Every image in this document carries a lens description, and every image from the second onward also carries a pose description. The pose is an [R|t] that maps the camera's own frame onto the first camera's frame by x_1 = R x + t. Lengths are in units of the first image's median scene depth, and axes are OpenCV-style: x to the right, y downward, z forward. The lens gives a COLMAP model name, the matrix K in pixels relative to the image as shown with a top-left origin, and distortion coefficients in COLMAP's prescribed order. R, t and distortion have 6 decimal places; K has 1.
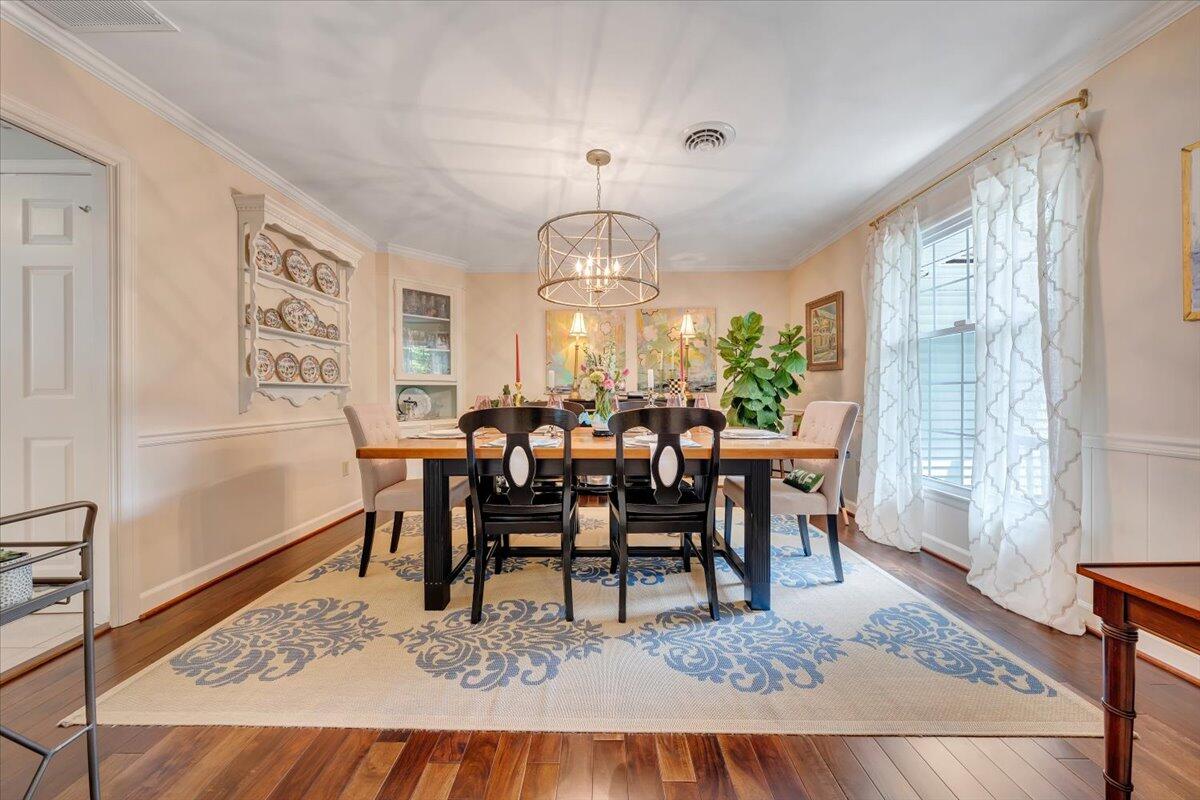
lens RADIAL K [[409.8, 0, 595.9], [0, 409.8, 394.7], [0, 0, 1]] dist [-0.003964, -0.000229]
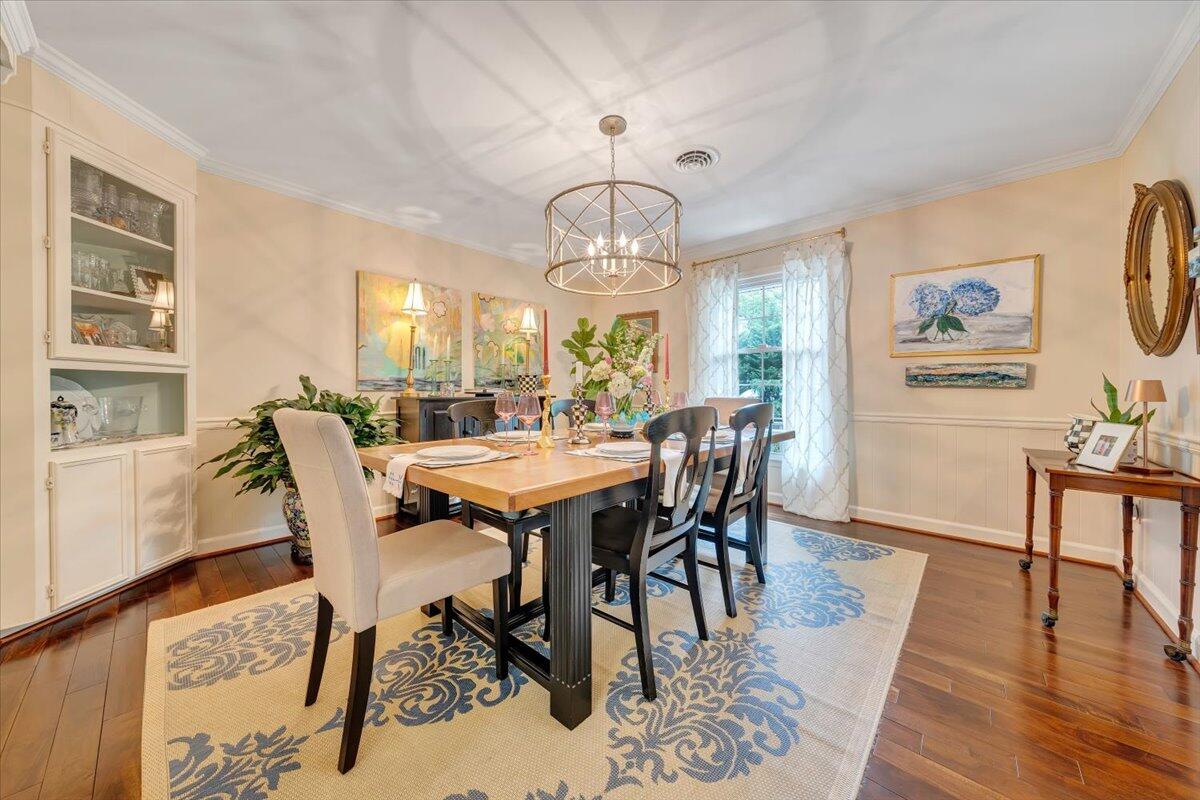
lens RADIAL K [[409.8, 0, 595.9], [0, 409.8, 394.7], [0, 0, 1]] dist [-0.003964, -0.000229]
pose [[0.667051, -0.005737, 0.744990, -0.730491], [-0.002349, 0.999949, 0.009804, -0.005364], [-0.745008, -0.008290, 0.667004, 0.461819]]
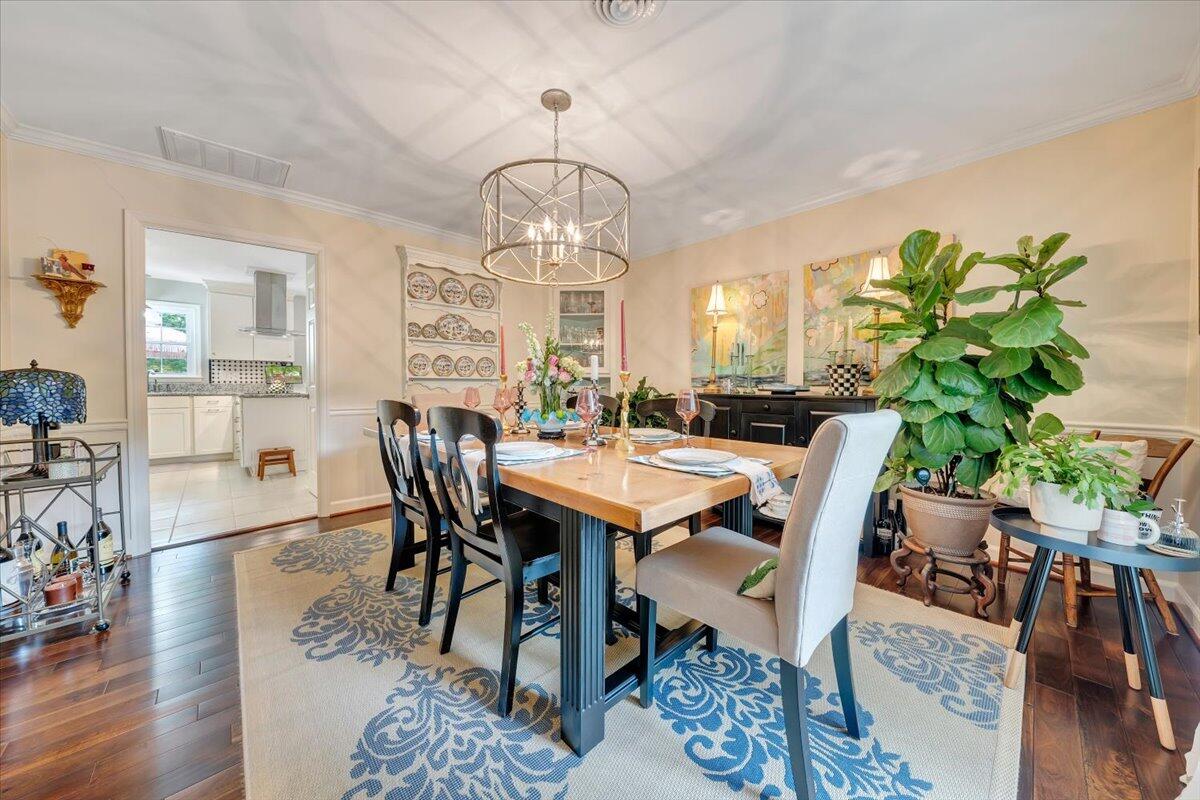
lens RADIAL K [[409.8, 0, 595.9], [0, 409.8, 394.7], [0, 0, 1]] dist [-0.003964, -0.000229]
pose [[0.685678, 0.022680, -0.727551, 0.772250], [-0.006964, 0.999673, 0.024600, -0.009483], [0.727871, -0.011802, 0.685612, 0.558441]]
